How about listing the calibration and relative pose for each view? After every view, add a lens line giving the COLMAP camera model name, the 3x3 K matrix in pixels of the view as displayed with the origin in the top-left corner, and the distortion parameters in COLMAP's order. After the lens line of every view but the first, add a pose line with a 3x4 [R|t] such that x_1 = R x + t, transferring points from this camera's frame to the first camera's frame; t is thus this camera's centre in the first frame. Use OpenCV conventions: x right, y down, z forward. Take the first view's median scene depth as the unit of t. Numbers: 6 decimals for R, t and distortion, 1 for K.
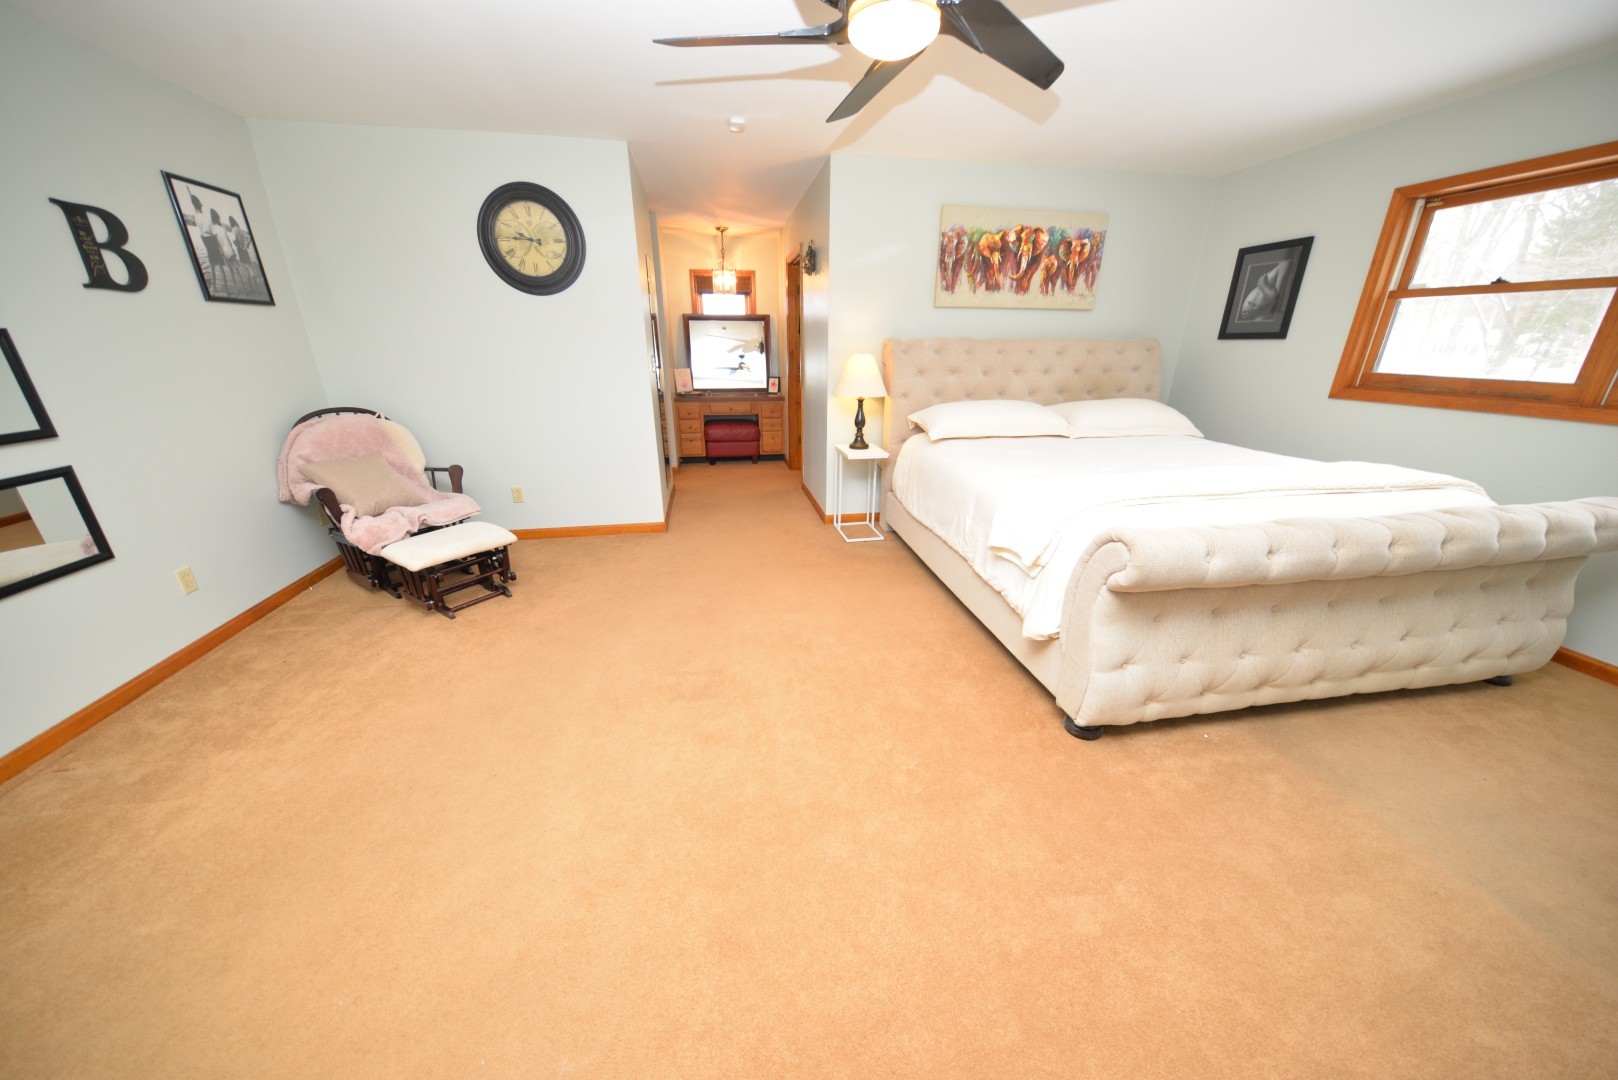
lens RADIAL K [[529.4, 0, 795.7], [0, 529.4, 545.6], [0, 0, 1]] dist [-0.001634, -0.003827]
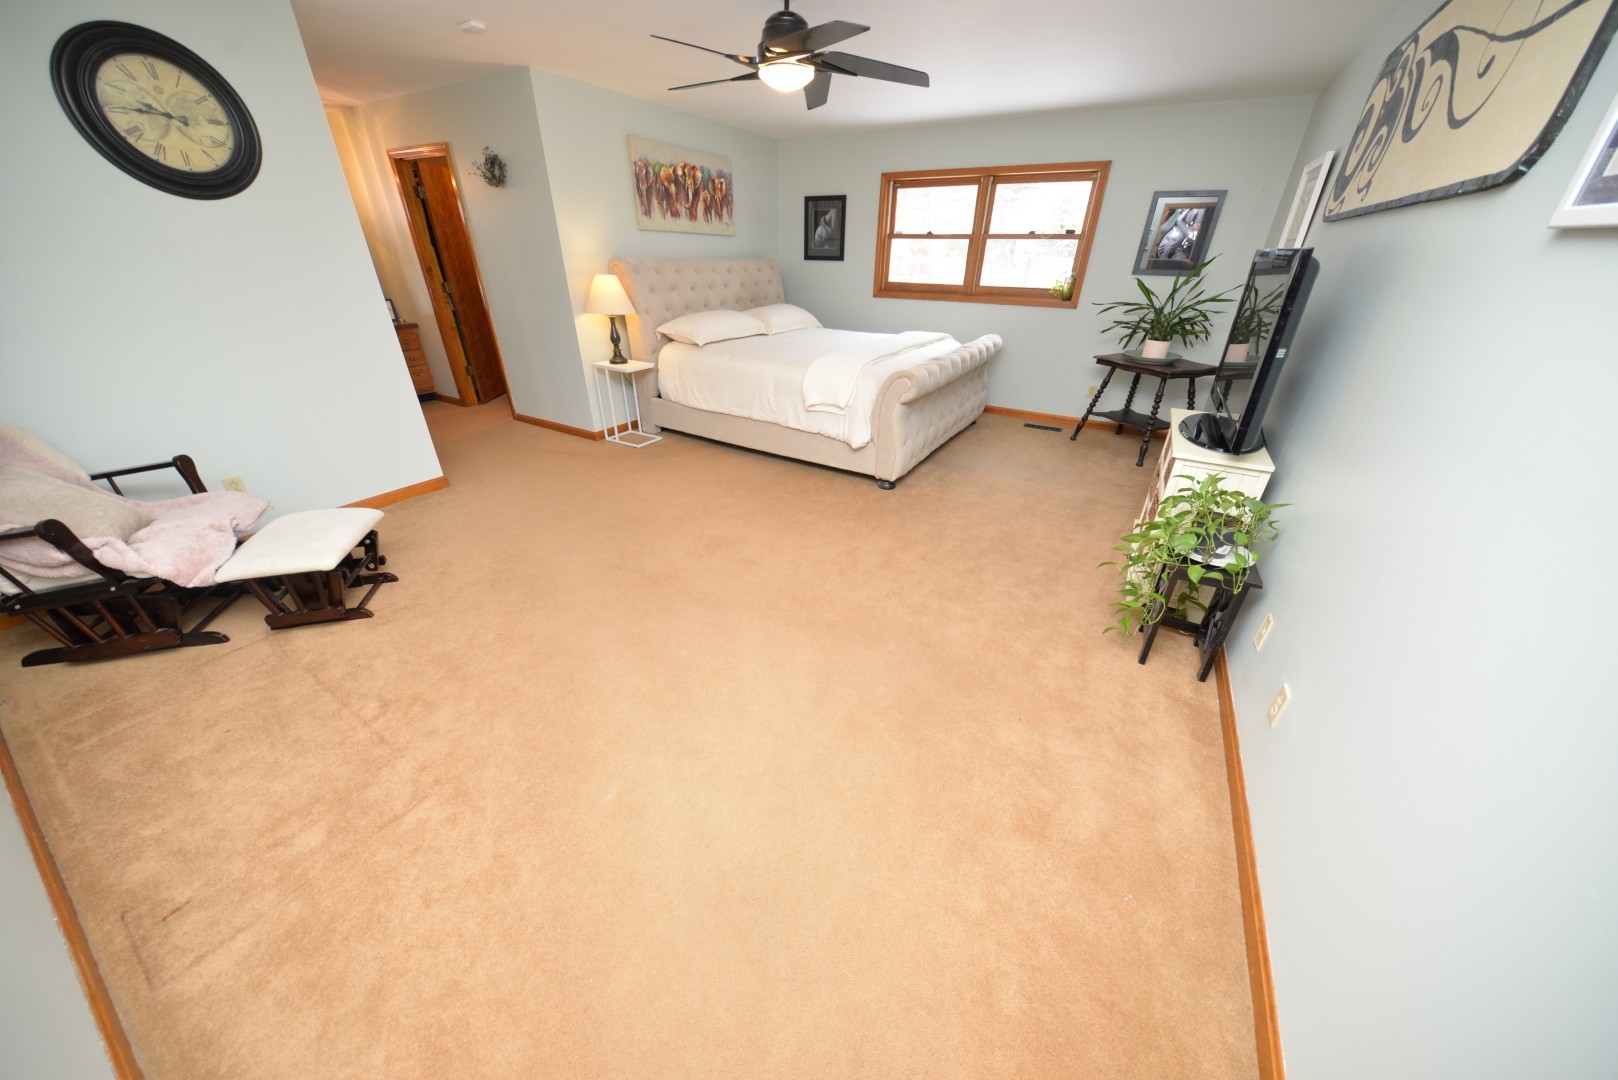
lens RADIAL K [[529.4, 0, 813.2], [0, 529.4, 546.0], [0, 0, 1]] dist [-0.001634, -0.003827]
pose [[0.651801, -0.357130, 0.669040, -0.523705], [0.252023, 0.934047, 0.253061, -0.002364], [-0.715291, 0.003667, 0.698818, -0.078944]]
